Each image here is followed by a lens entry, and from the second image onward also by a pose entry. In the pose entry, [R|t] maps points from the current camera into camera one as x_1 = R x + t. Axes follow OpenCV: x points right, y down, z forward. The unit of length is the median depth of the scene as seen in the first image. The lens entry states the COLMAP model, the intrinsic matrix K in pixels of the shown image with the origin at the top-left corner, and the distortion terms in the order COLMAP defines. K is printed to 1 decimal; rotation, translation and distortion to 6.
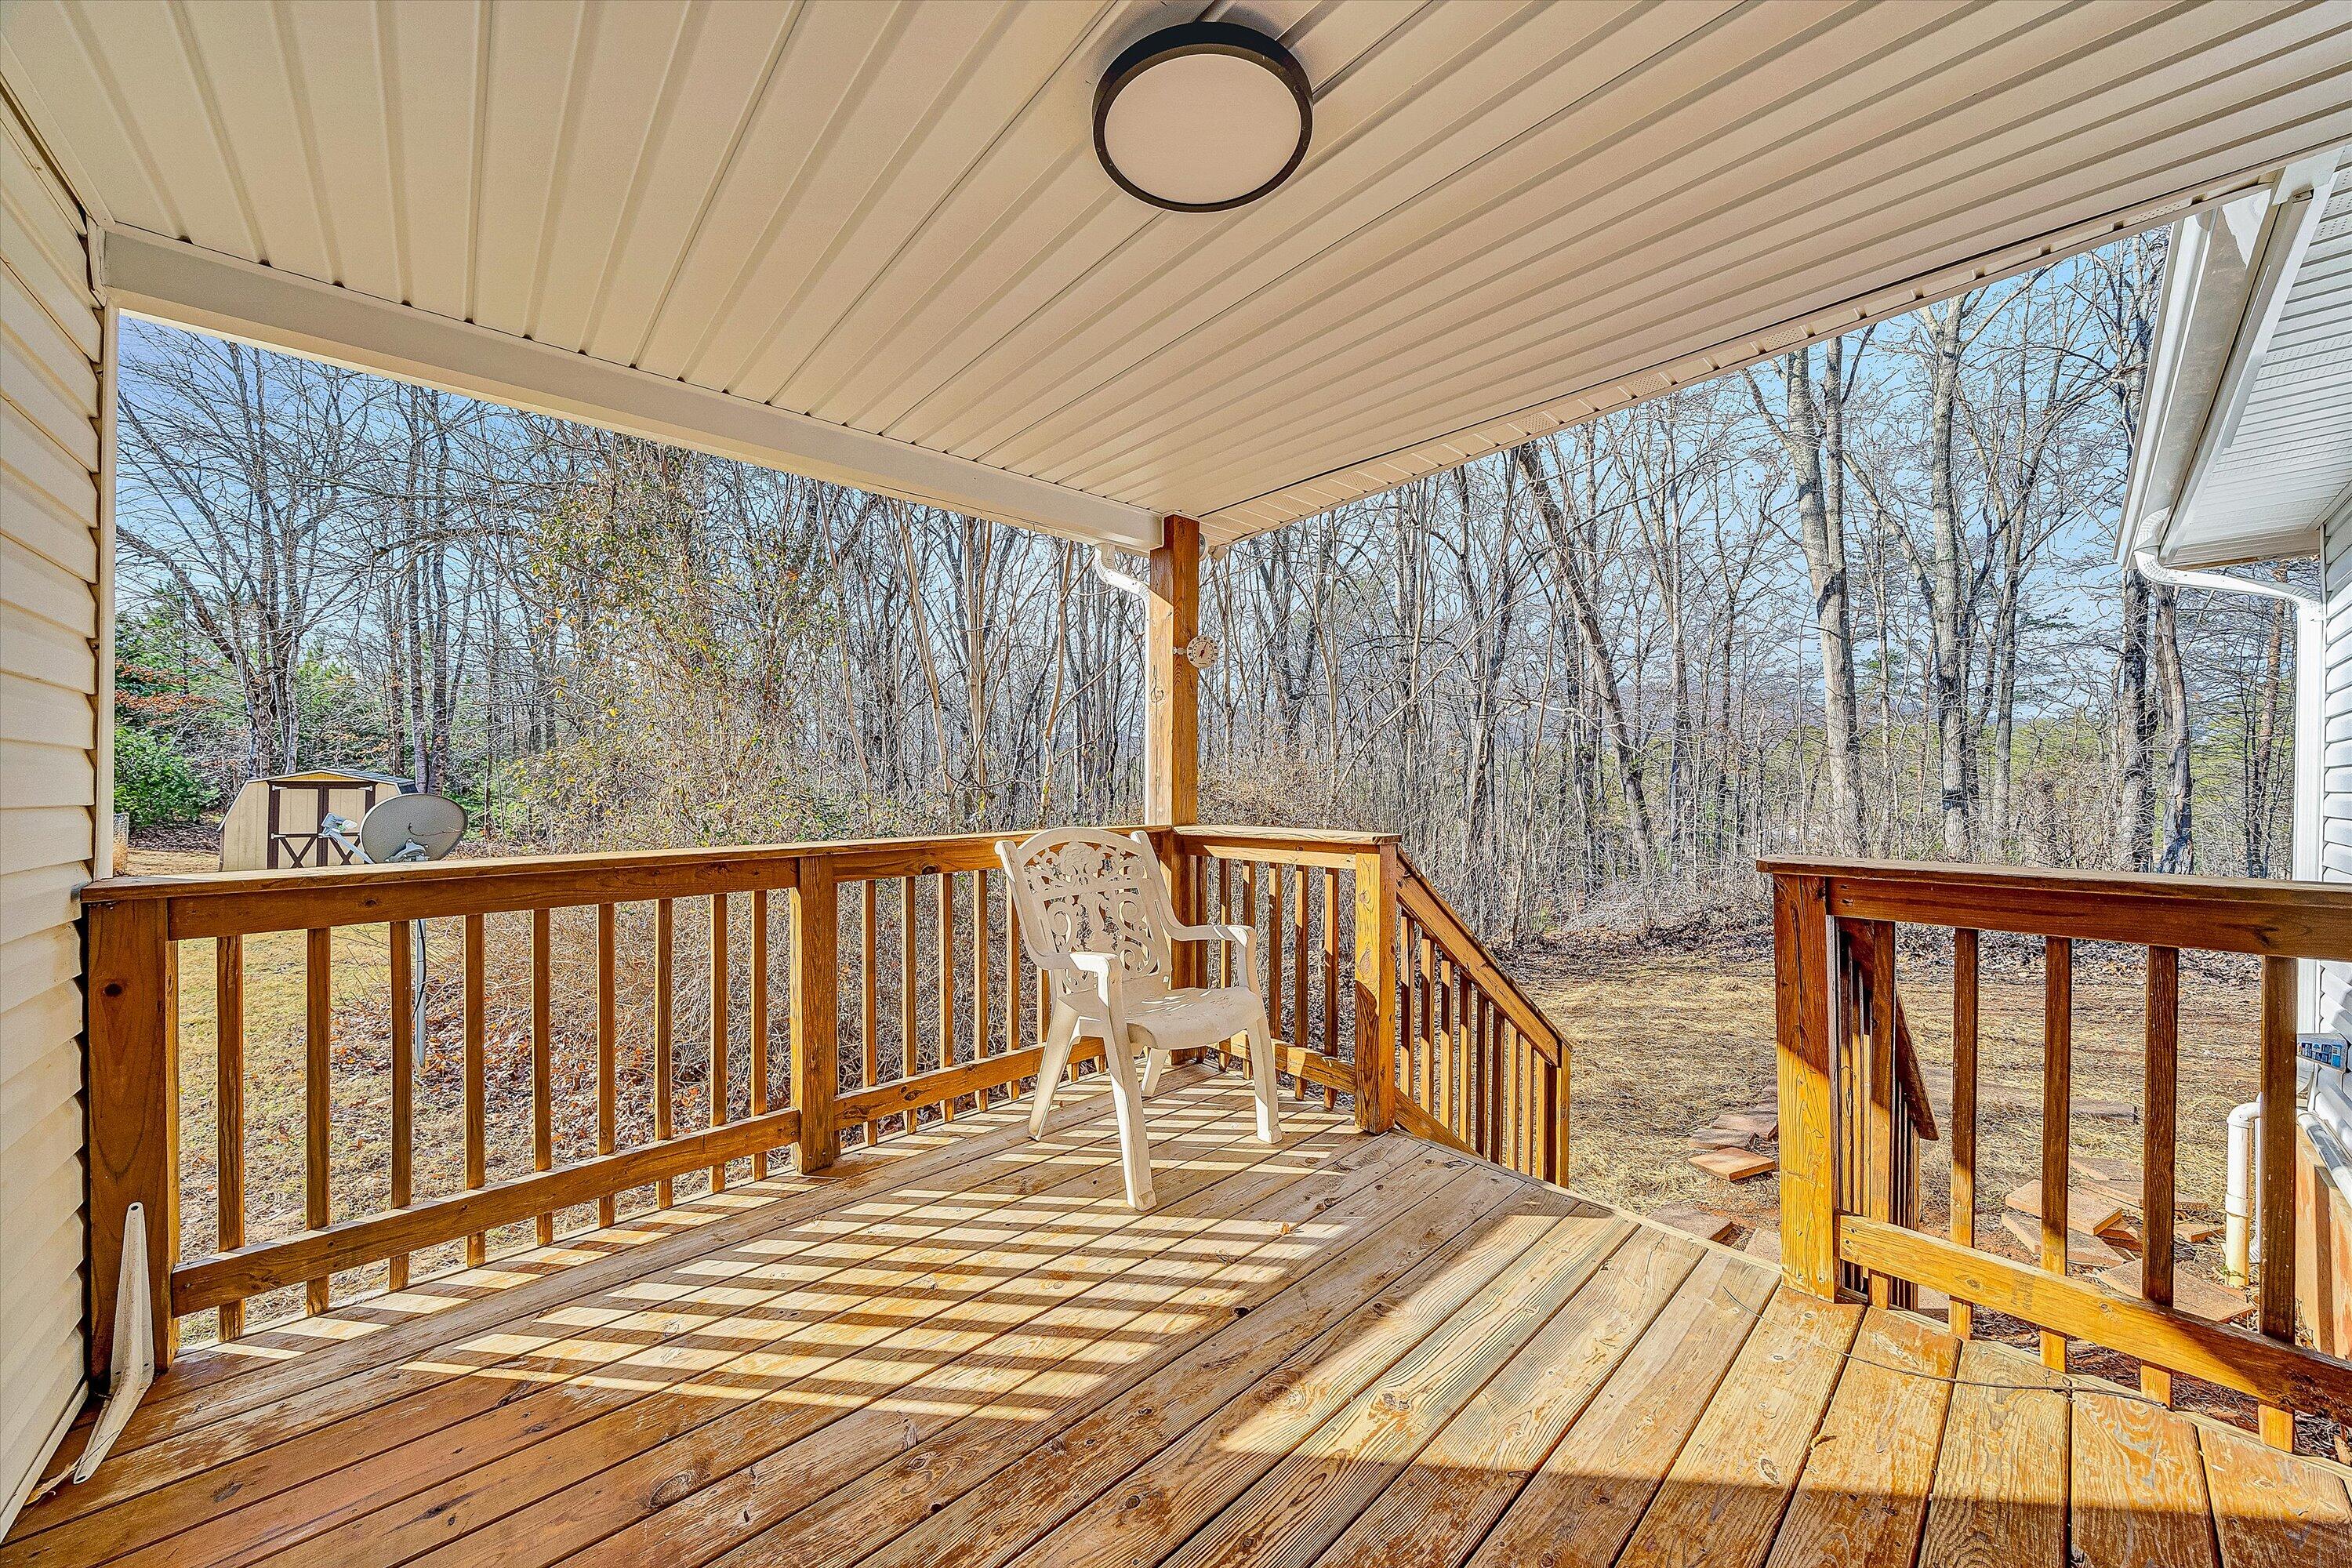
lens RADIAL K [[819.8, 0, 1180.5], [0, 819.8, 781.5], [0, 0, 1]] dist [-0.001095, -0.000040]
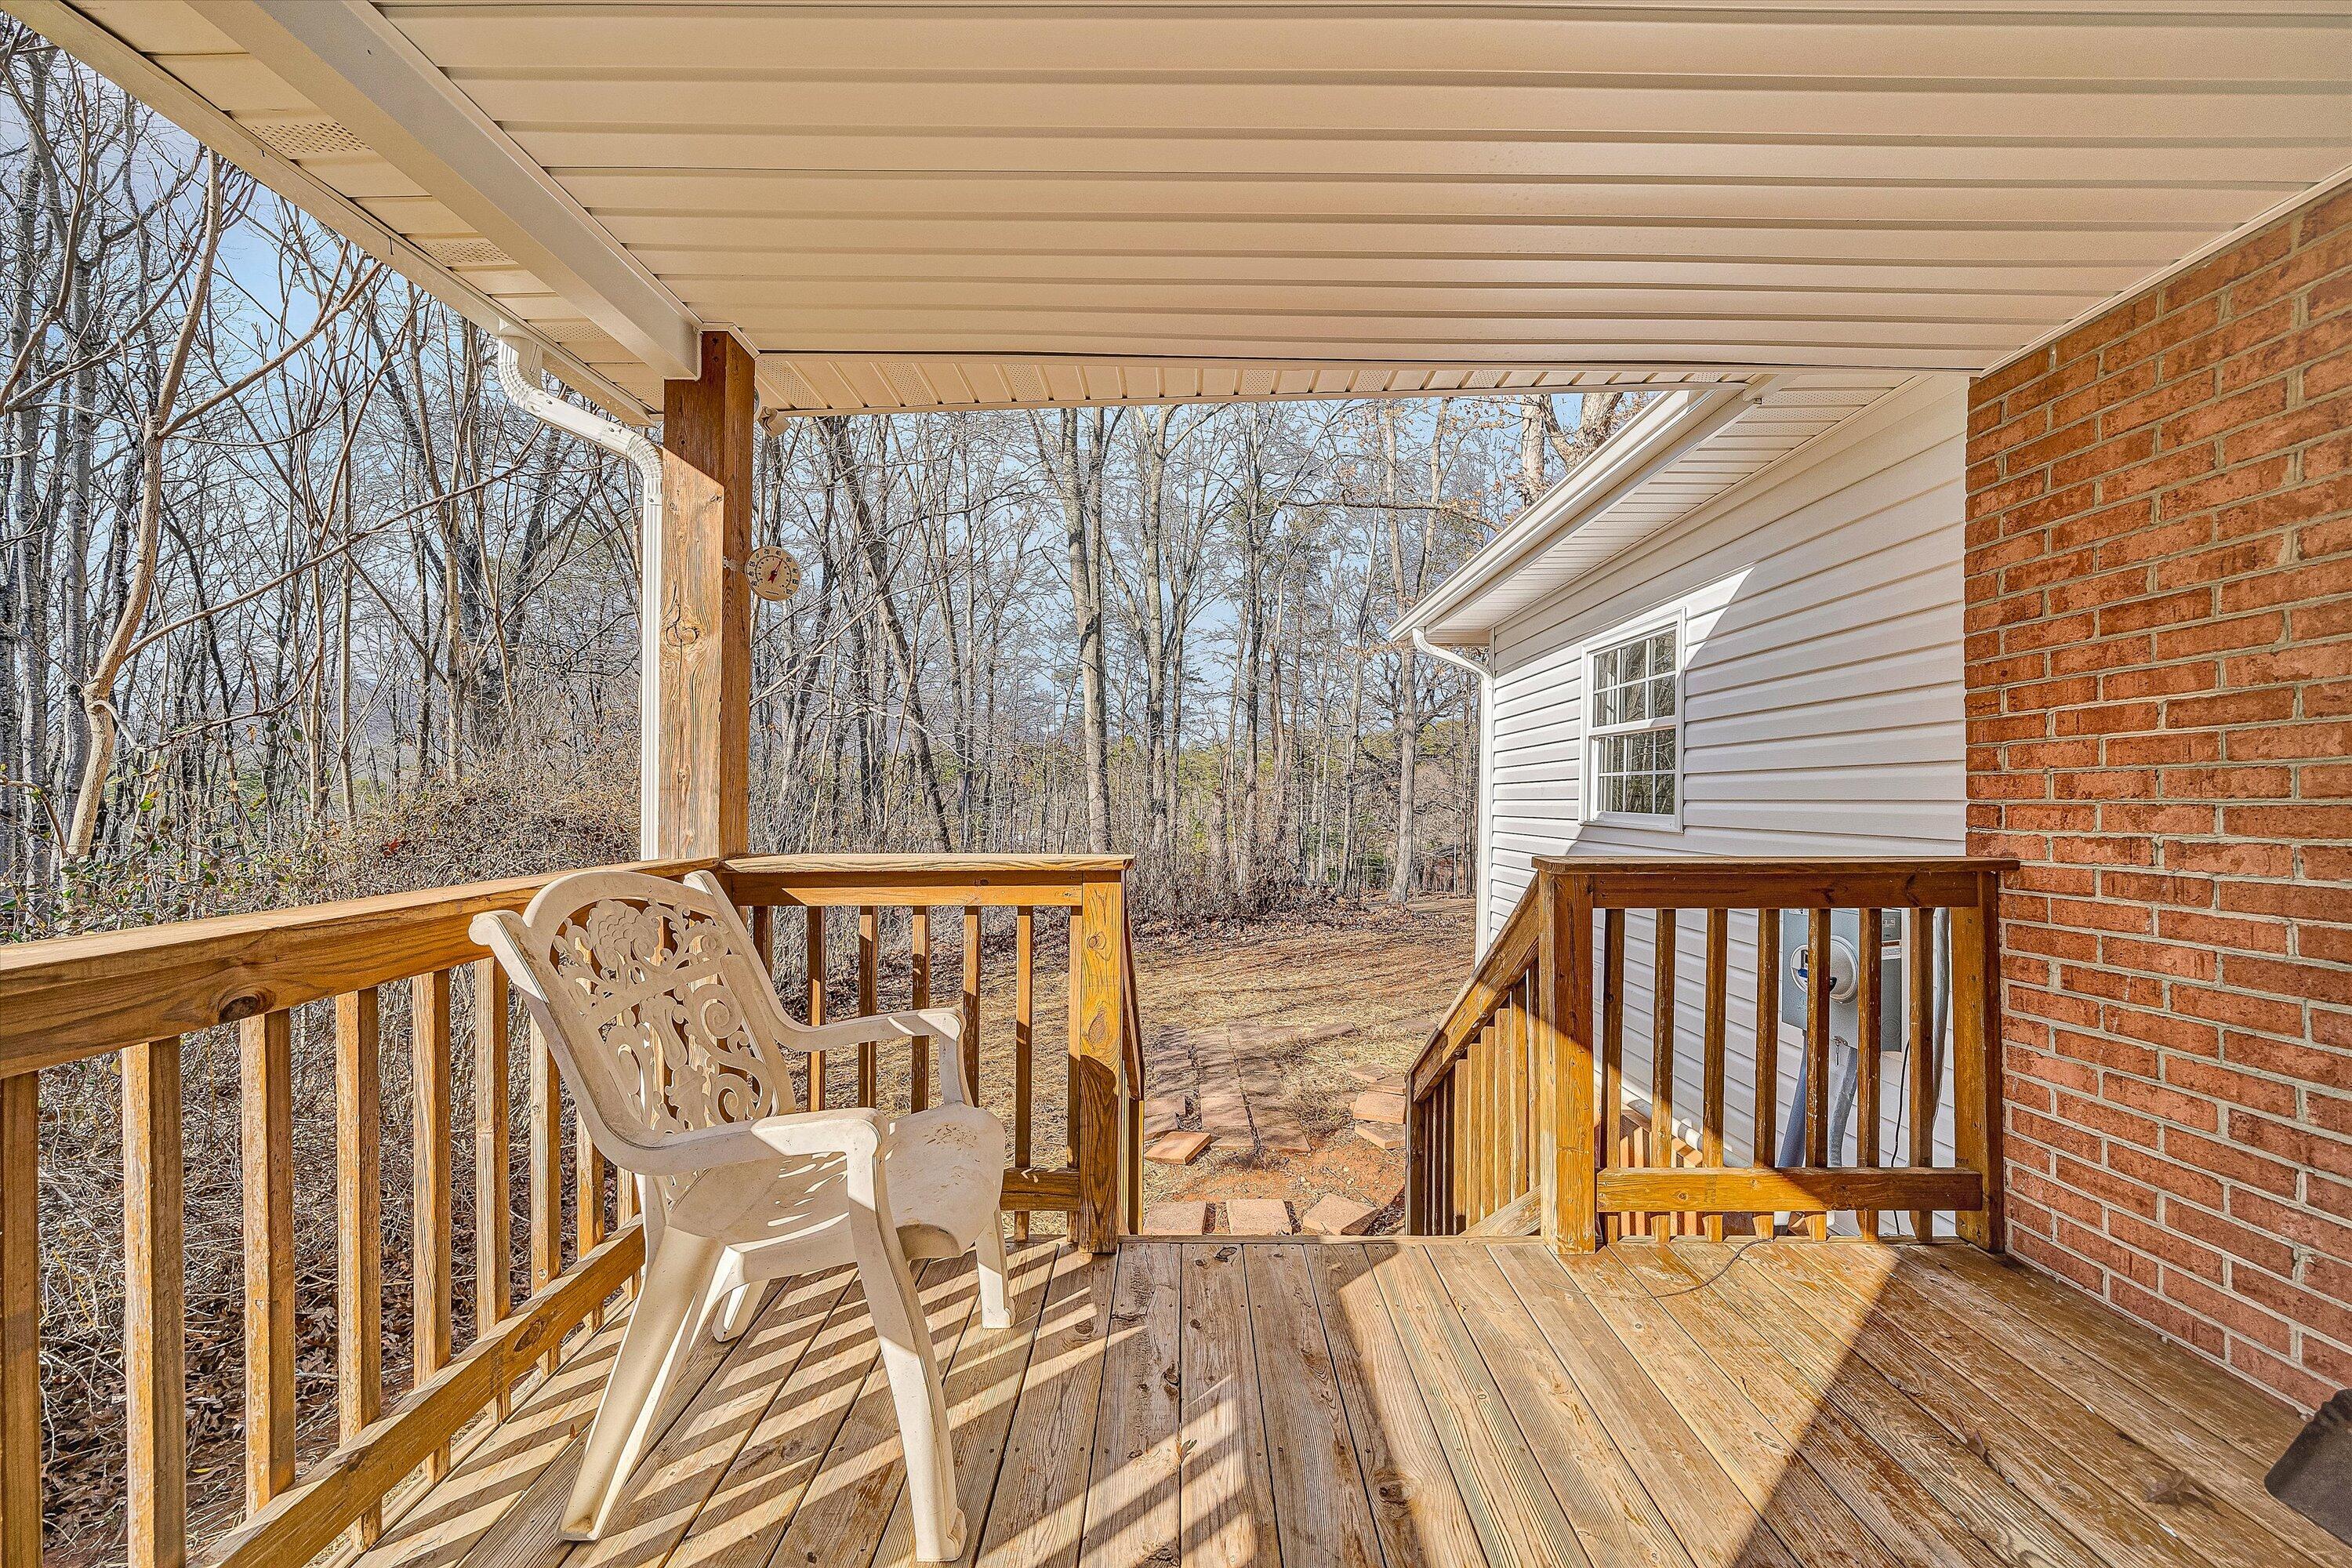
lens RADIAL K [[878.0, 0, 1176.5], [0, 878.0, 799.4], [0, 0, 1]] dist [-0.003421, -0.000104]
pose [[0.673721, -0.000882, 0.738986, -0.255249], [-0.005353, 0.999967, 0.006074, 0.005539], [-0.738967, -0.008048, 0.673694, 0.332510]]
